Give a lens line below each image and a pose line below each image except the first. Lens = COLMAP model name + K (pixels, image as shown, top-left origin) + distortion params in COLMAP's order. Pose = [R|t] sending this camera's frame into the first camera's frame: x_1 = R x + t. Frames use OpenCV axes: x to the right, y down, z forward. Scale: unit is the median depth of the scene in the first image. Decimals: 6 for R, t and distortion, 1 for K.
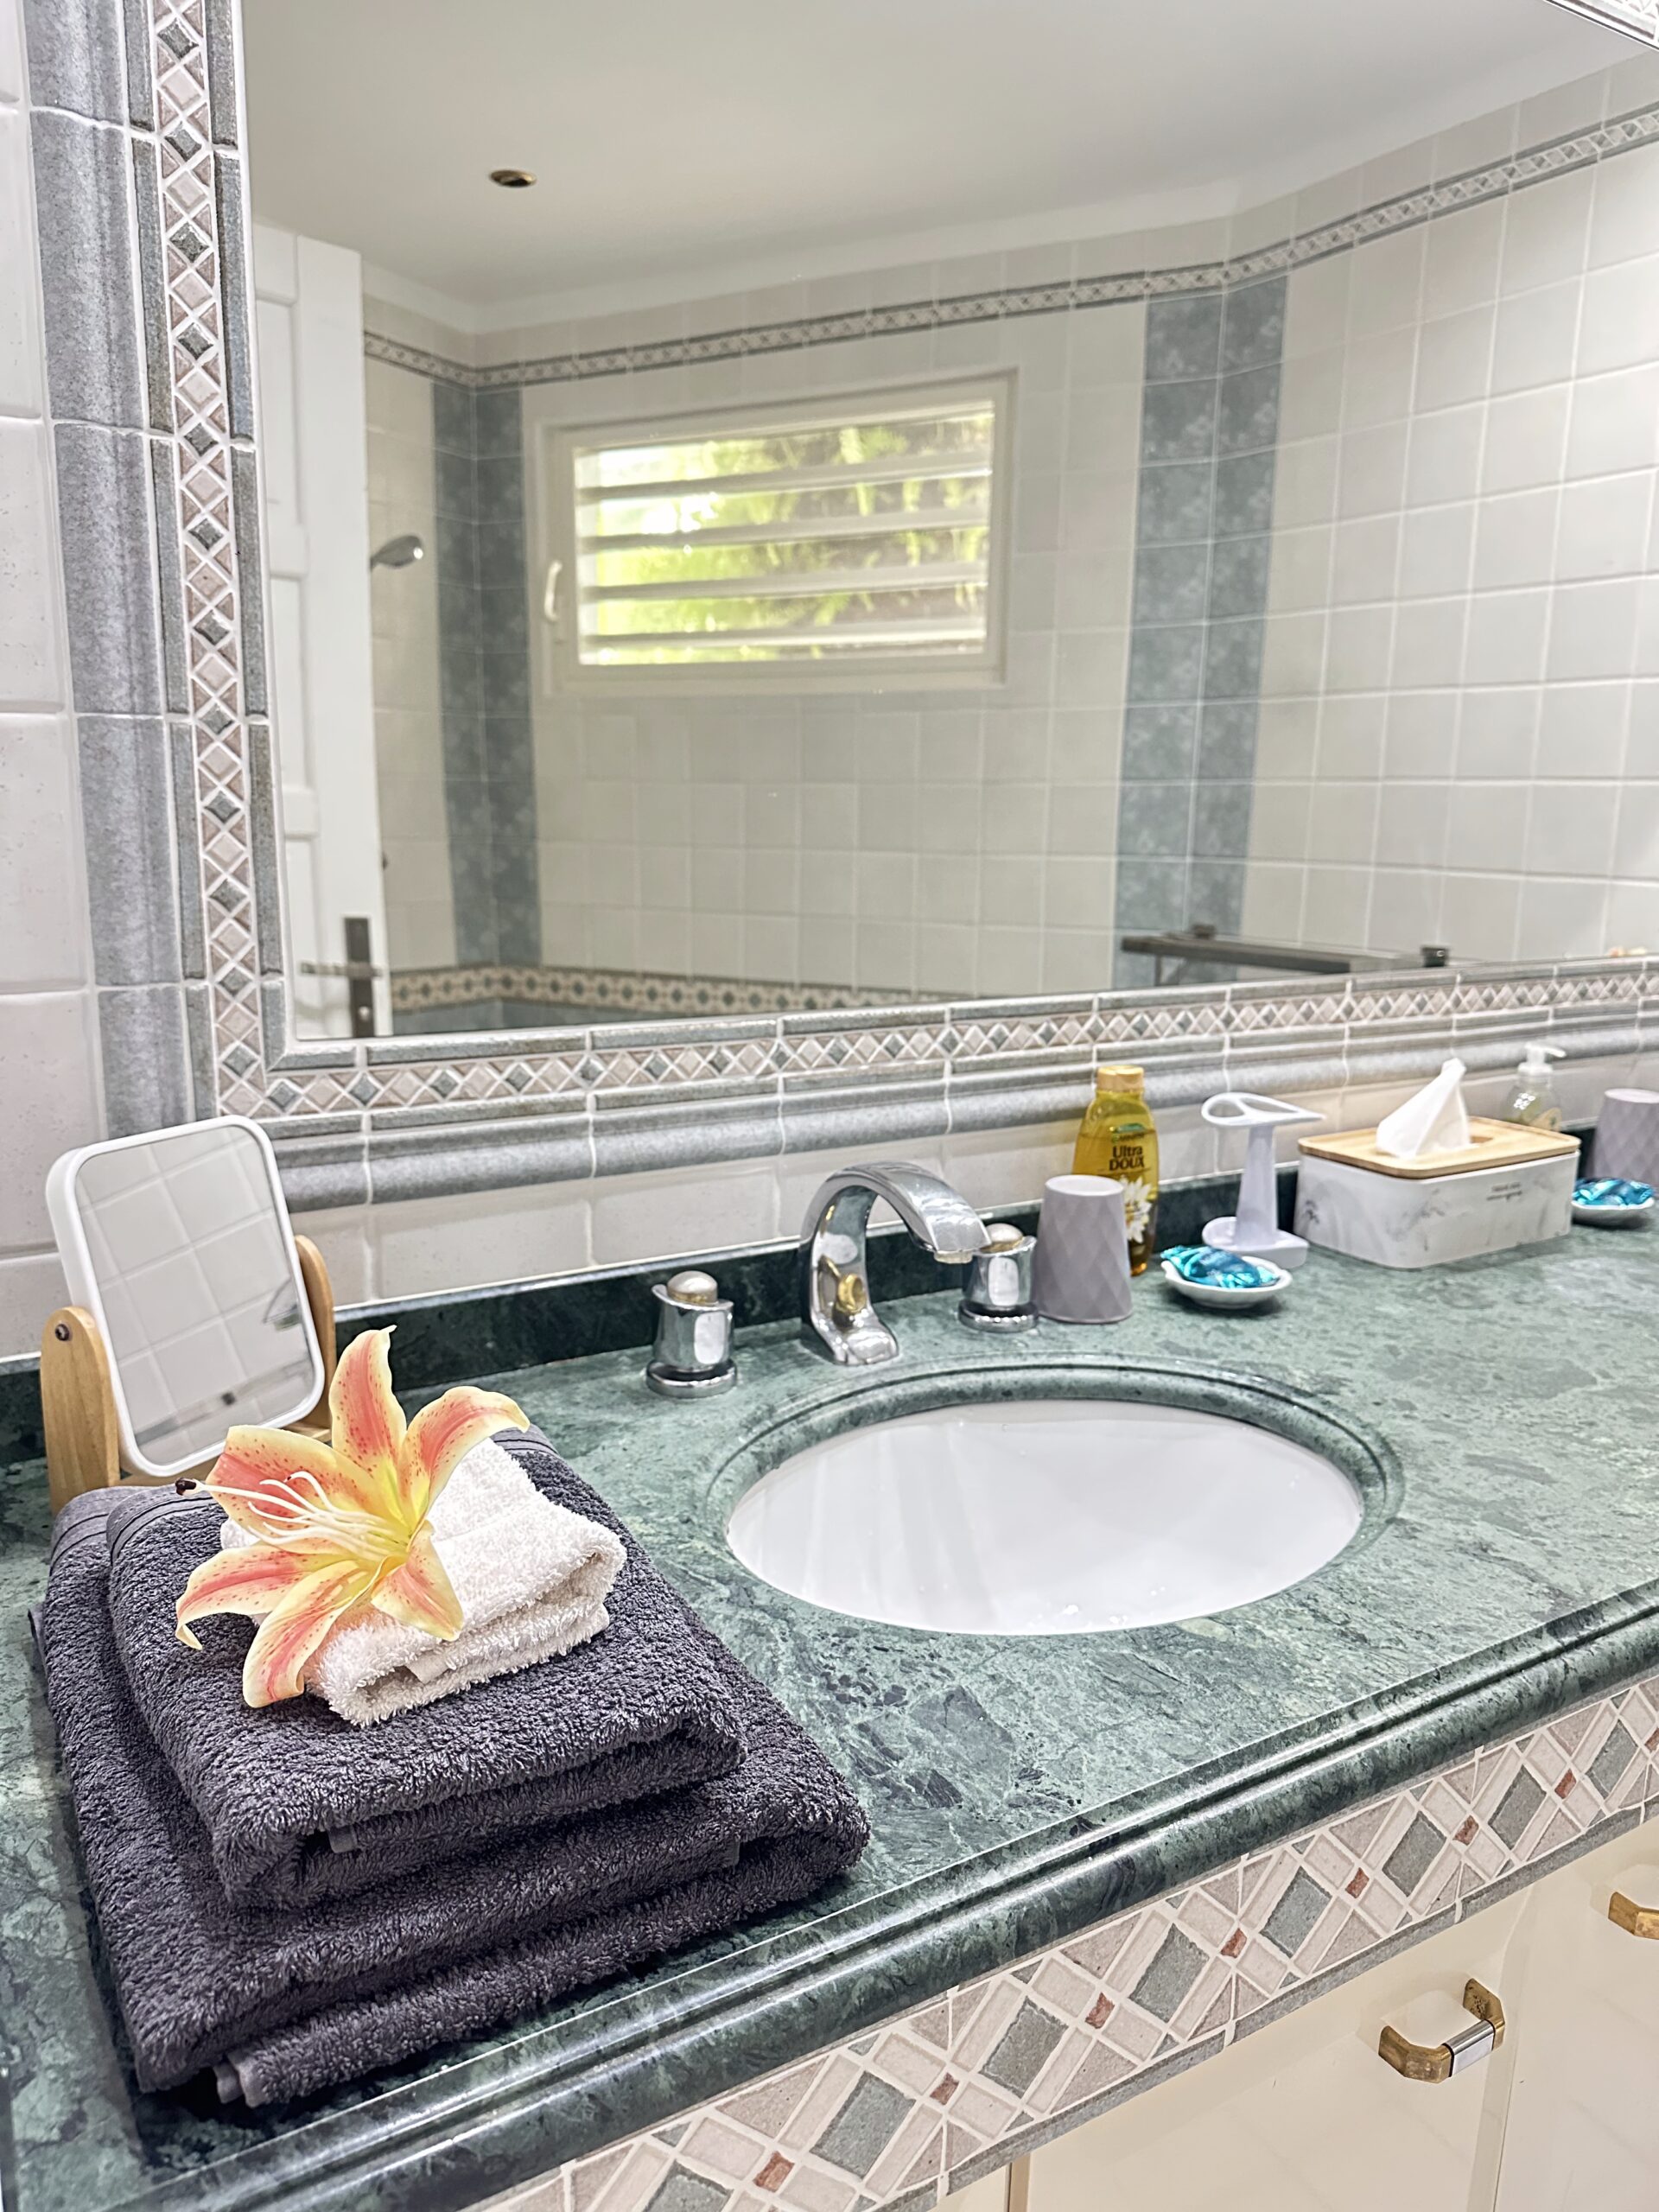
lens RADIAL K [[1577.6, 0, 820.0], [0, 1577.6, 1071.2], [0, 0, 1]] dist [0.167637, -0.305929]
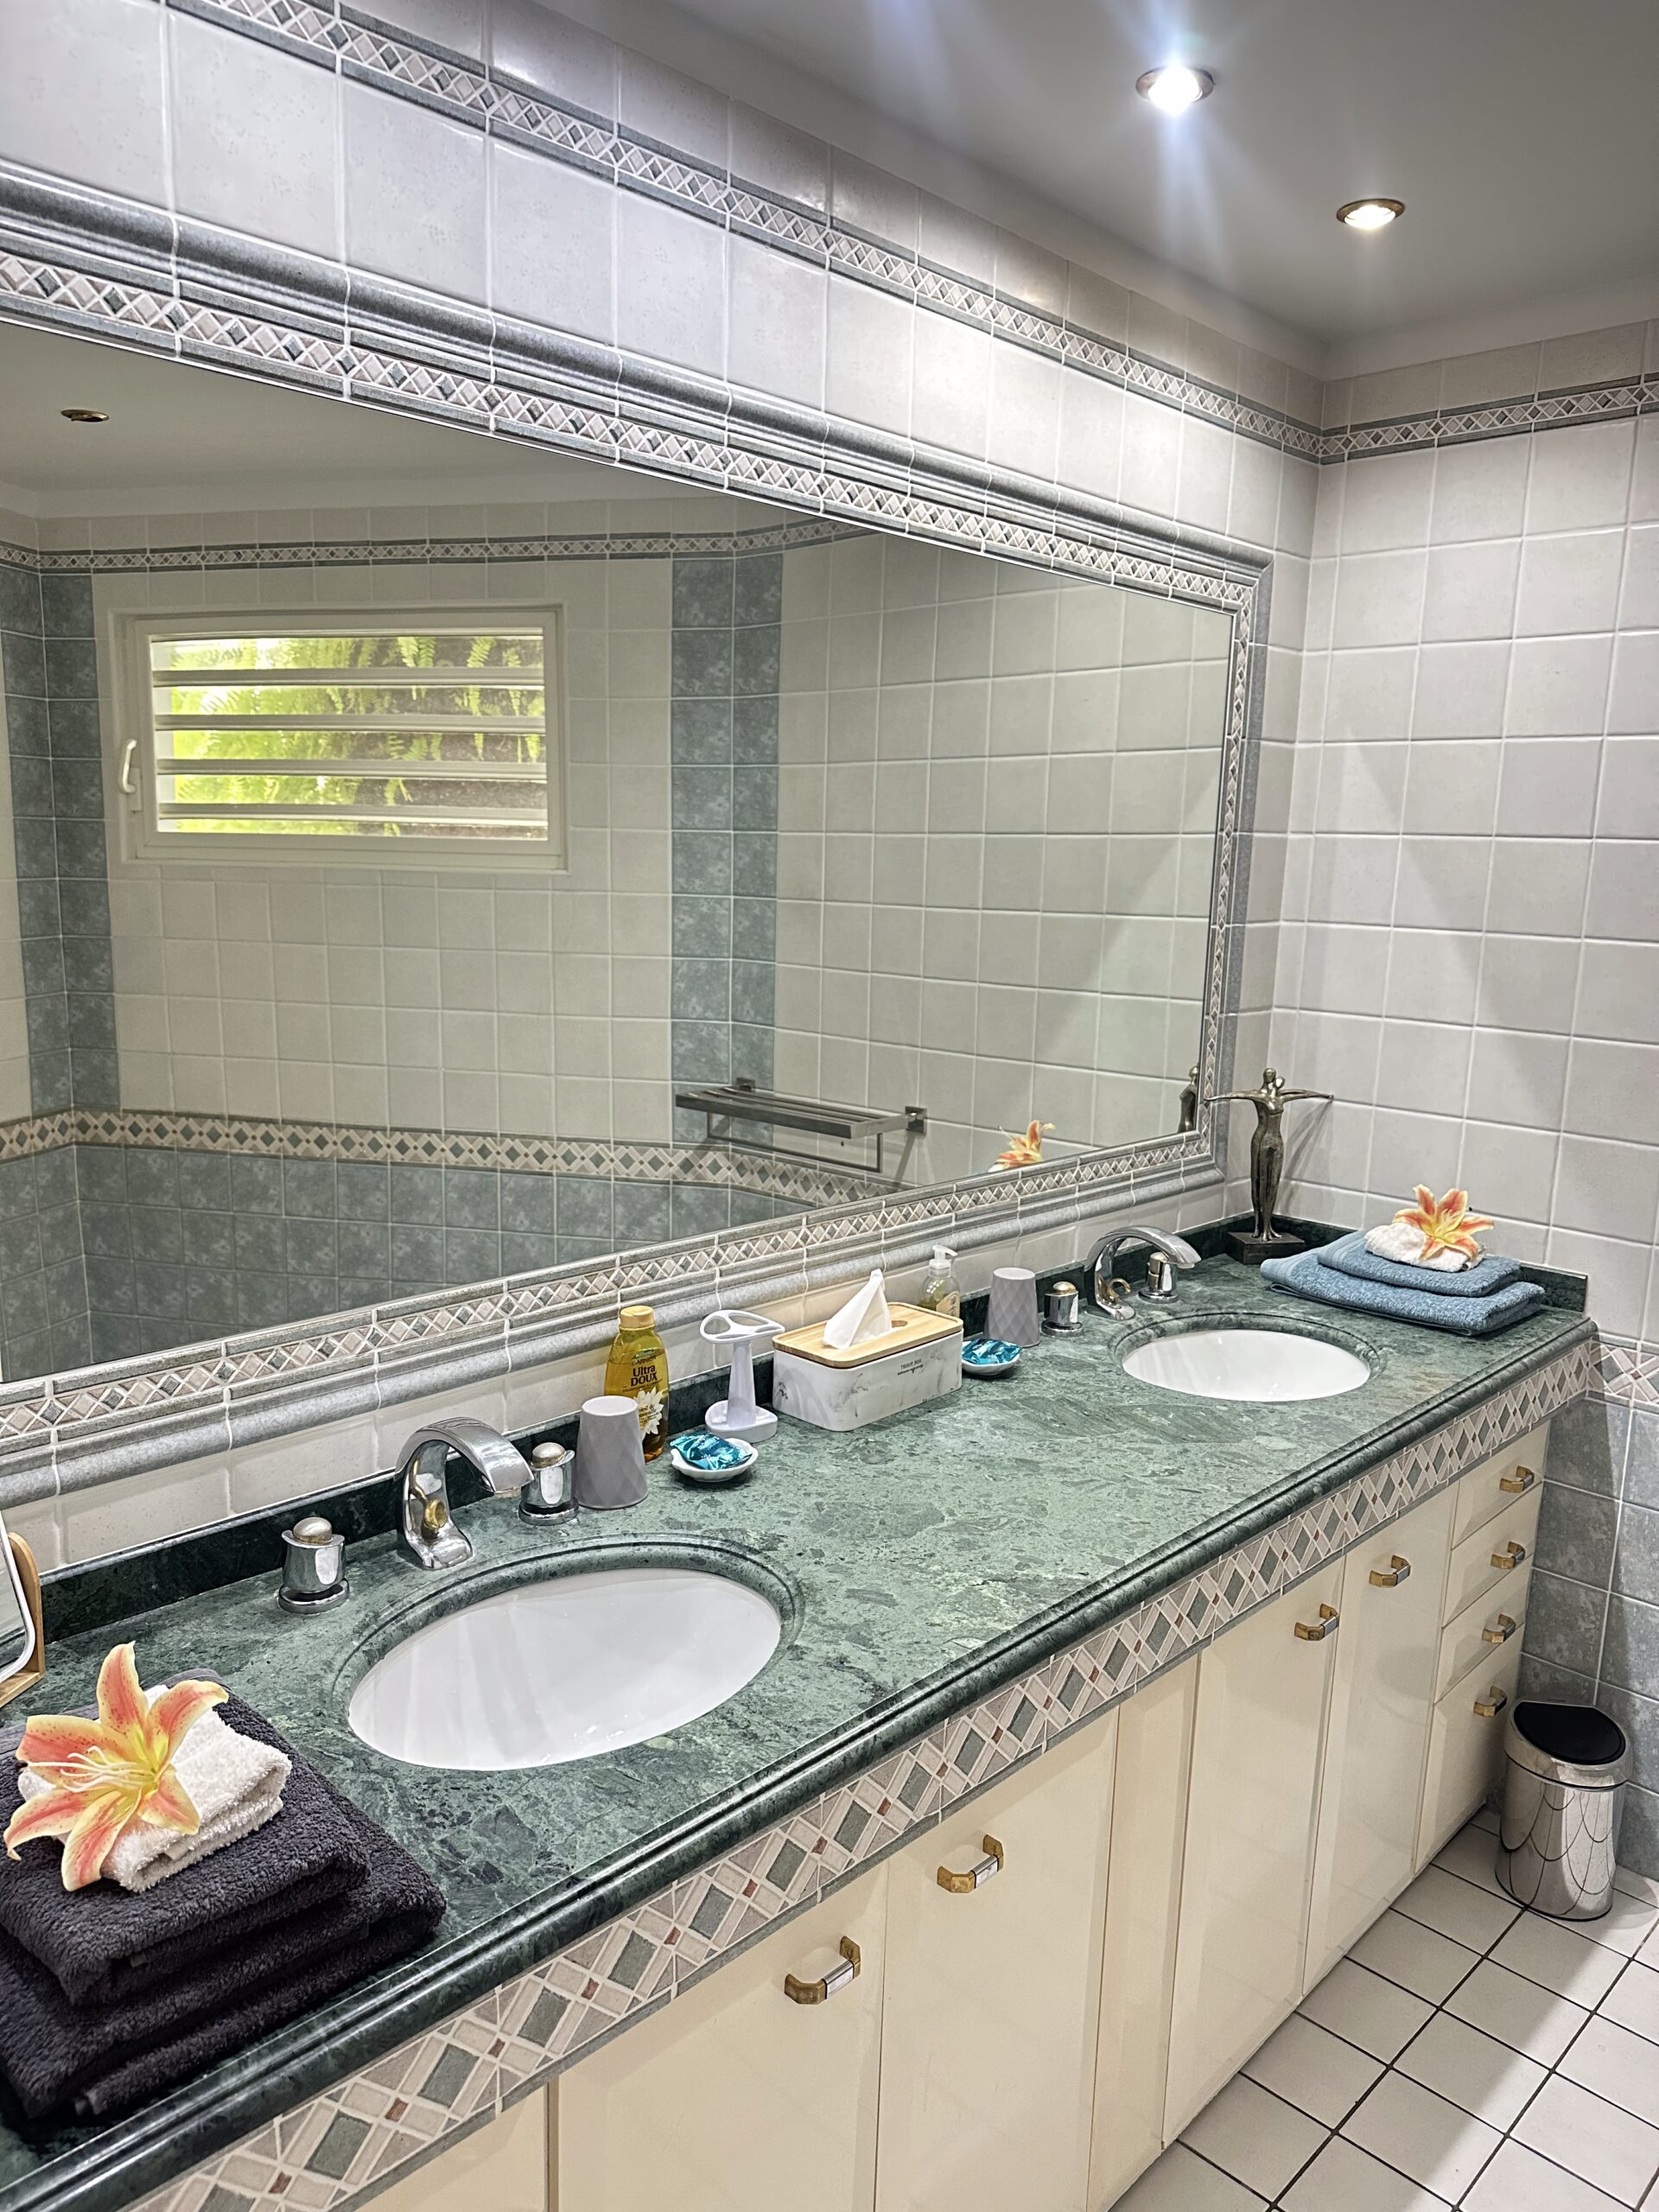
lens RADIAL K [[1573.0, 0, 829.5], [0, 1573.0, 1106.0], [0, 0, 1]] dist [0.070729, -0.115632]
pose [[0.966334, -0.034865, 0.254919, 0.013208], [0.035985, 0.999352, 0.000272, -0.209393], [-0.254764, 0.008910, 0.966962, -0.429510]]
